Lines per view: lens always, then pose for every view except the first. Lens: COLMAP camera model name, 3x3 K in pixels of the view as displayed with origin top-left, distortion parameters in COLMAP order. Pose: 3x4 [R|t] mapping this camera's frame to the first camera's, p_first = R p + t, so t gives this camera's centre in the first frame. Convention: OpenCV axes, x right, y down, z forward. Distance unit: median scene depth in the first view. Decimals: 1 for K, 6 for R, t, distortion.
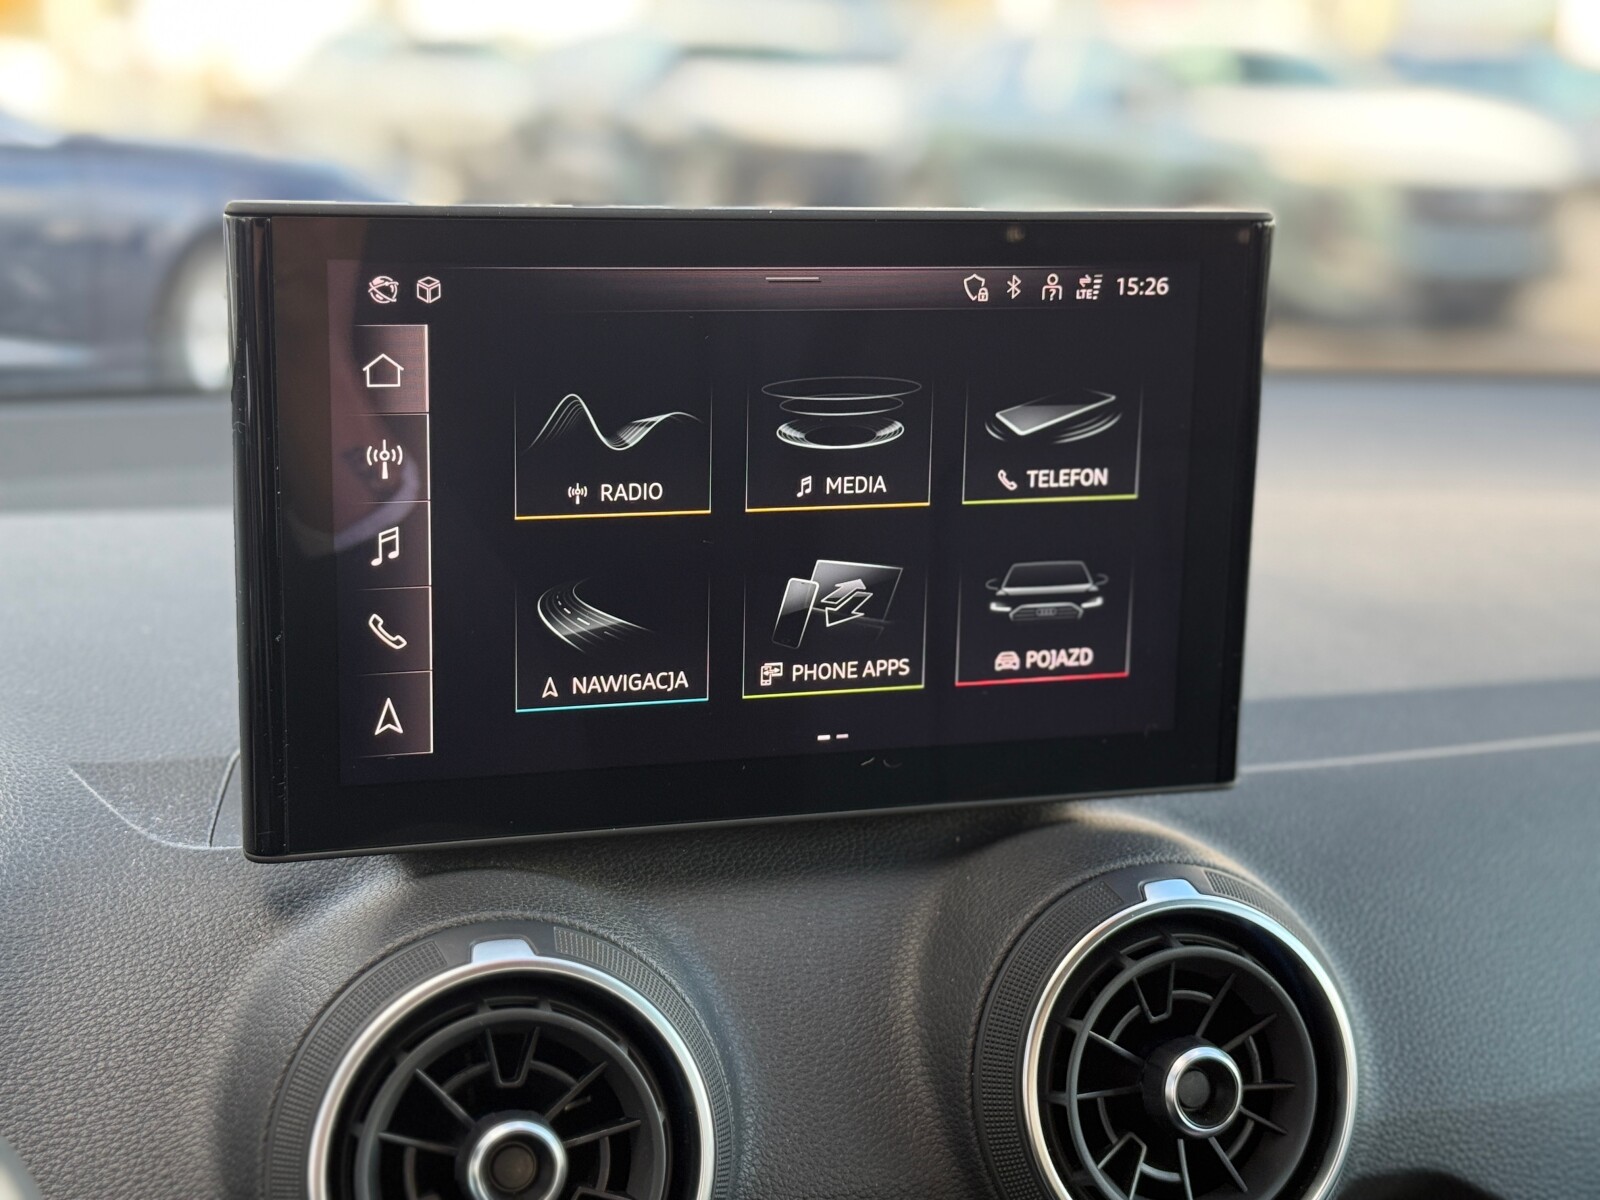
lens RADIAL K [[2354.5, 0, 801.1], [0, 2354.5, 594.8], [0, 0, 1]] dist [0.072914, 0.000000]
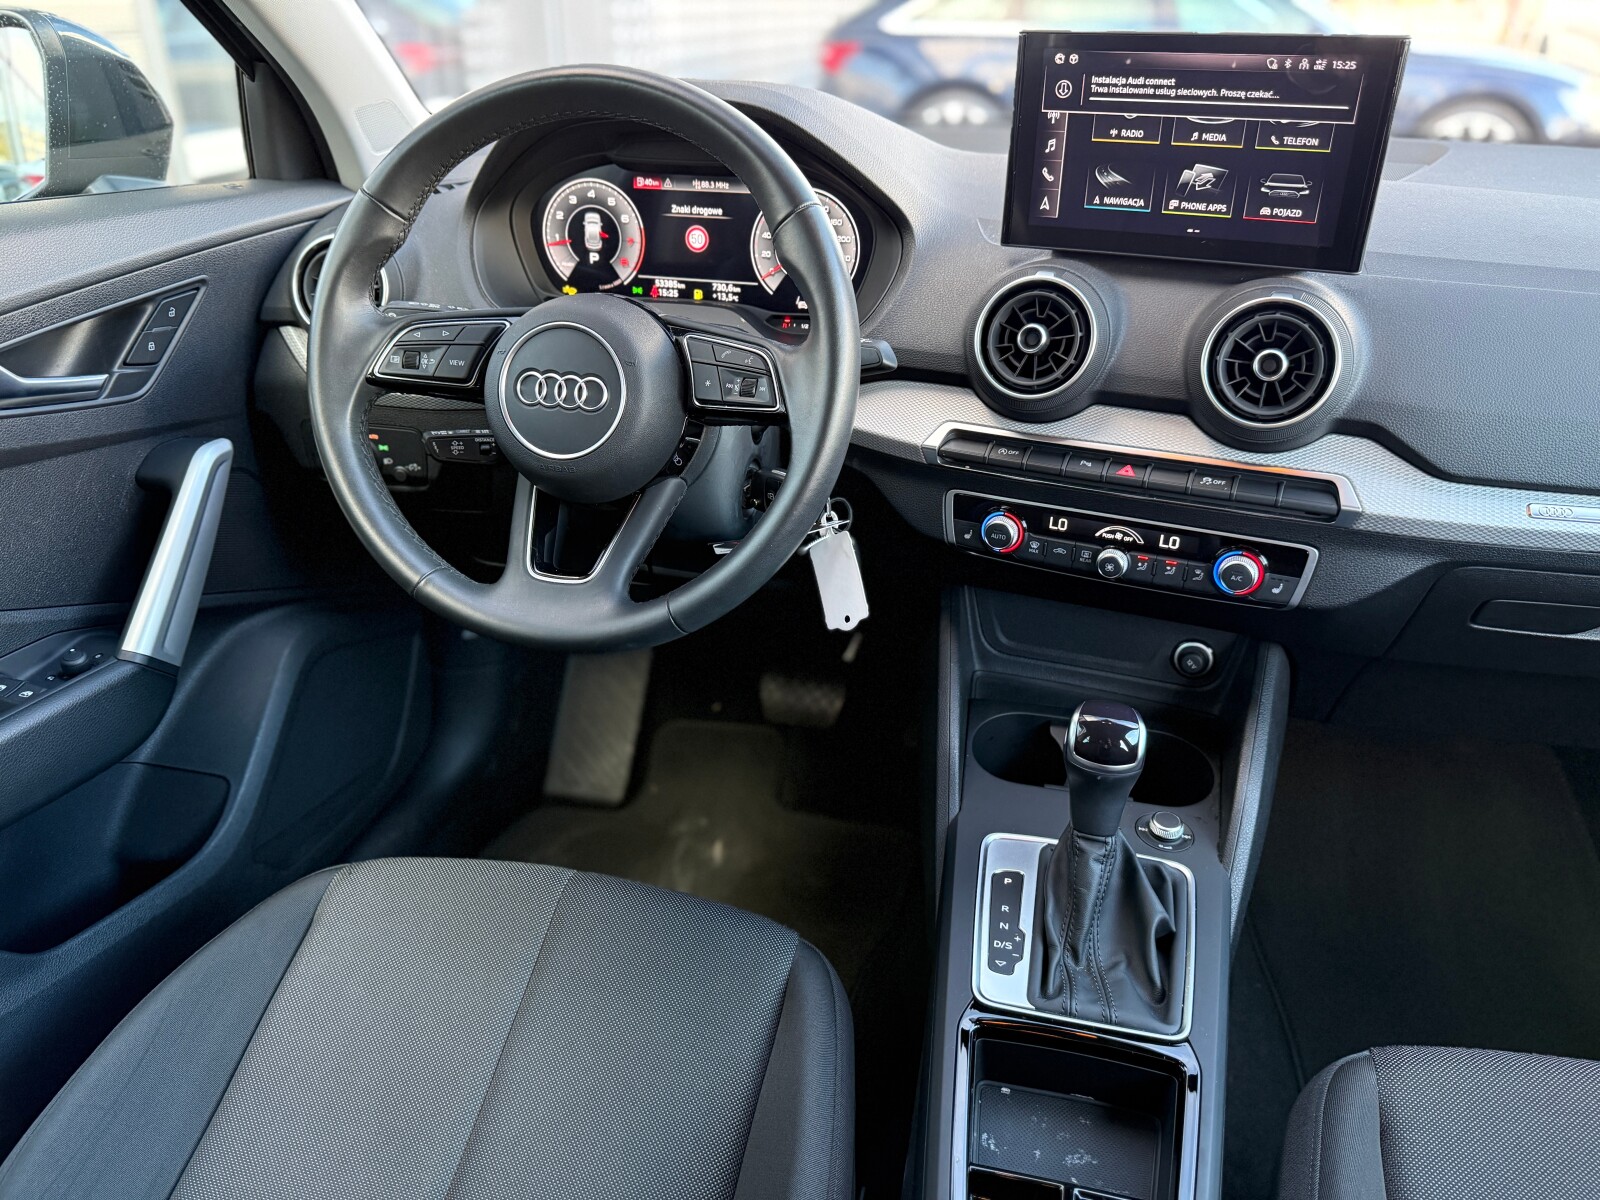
lens RADIAL K [[1131.0, 0, 799.5], [0, 1131.0, 596.3], [0, 0, 1]] dist [0.047439, -0.079412]
pose [[0.730269, 0.295740, -0.615829, 0.678281], [-0.128810, 0.944880, 0.301013, 0.129797], [0.670906, -0.140496, 0.728111, -0.425209]]
